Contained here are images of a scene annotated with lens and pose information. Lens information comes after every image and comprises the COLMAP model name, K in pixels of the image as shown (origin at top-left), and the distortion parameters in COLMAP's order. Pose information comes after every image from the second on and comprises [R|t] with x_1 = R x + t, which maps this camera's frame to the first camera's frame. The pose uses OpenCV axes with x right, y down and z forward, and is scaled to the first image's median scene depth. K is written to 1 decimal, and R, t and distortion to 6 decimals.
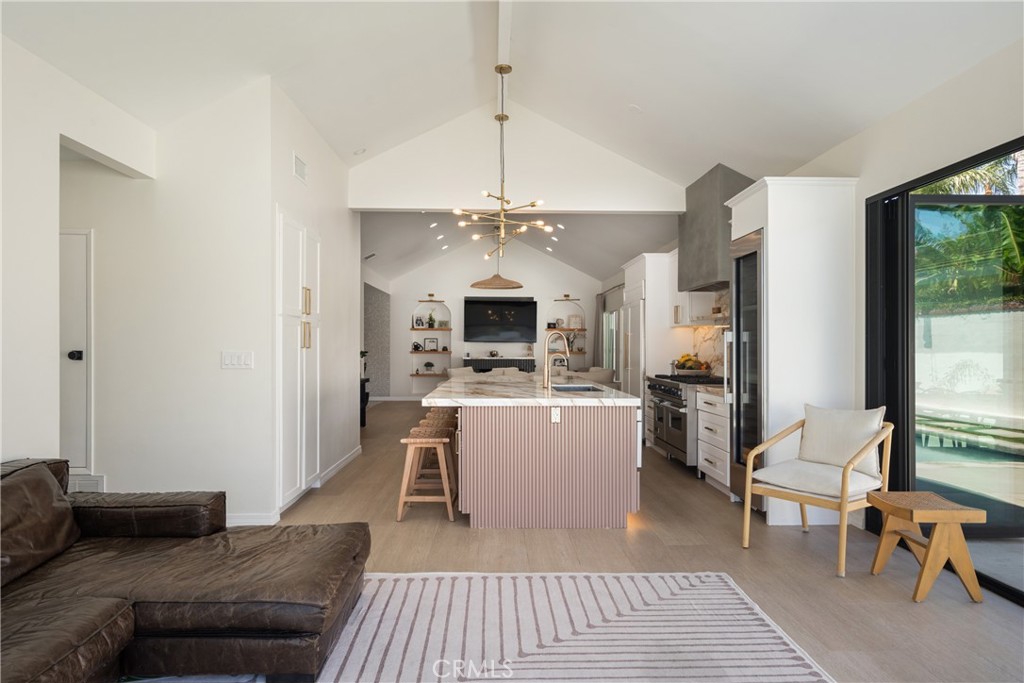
lens RADIAL K [[620.2, 0, 512.0], [0, 620.2, 341.5], [0, 0, 1]] dist [-0.000810, -0.000081]
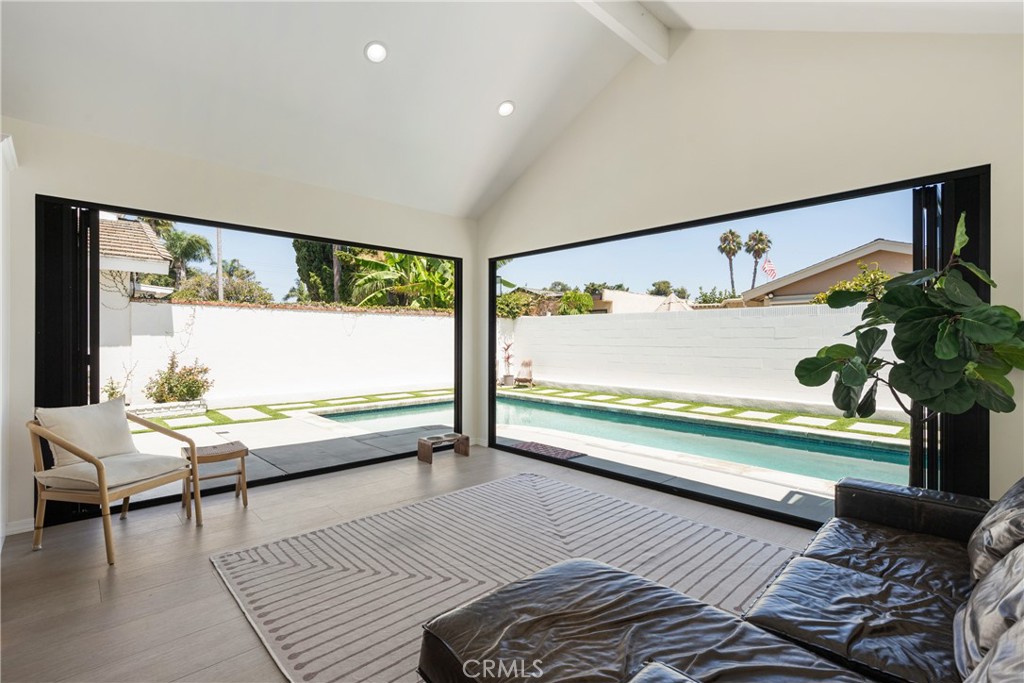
lens RADIAL K [[471.0, 0, 507.9], [0, 471.0, 339.9], [0, 0, 1]] dist [-0.003219, -0.000362]
pose [[-0.660522, -0.003323, 0.750800, -0.146330], [-0.010970, 0.999926, -0.005225, -0.000803], [-0.750727, -0.011687, -0.660509, 0.278912]]
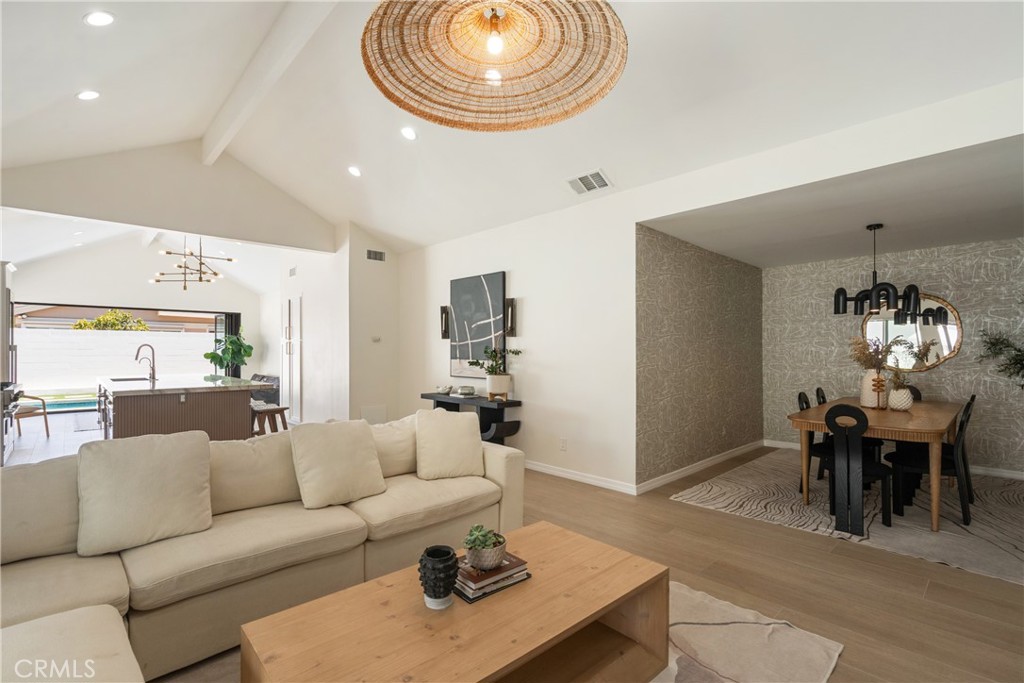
lens RADIAL K [[469.4, 0, 503.6], [0, 469.4, 353.5], [0, 0, 1]] dist [-0.000906, -0.000224]
pose [[-0.754943, 0.001766, -0.655788, 0.064601], [0.004884, 0.999984, -0.002930, 0.005743], [0.655773, -0.005414, -0.754939, 0.963557]]
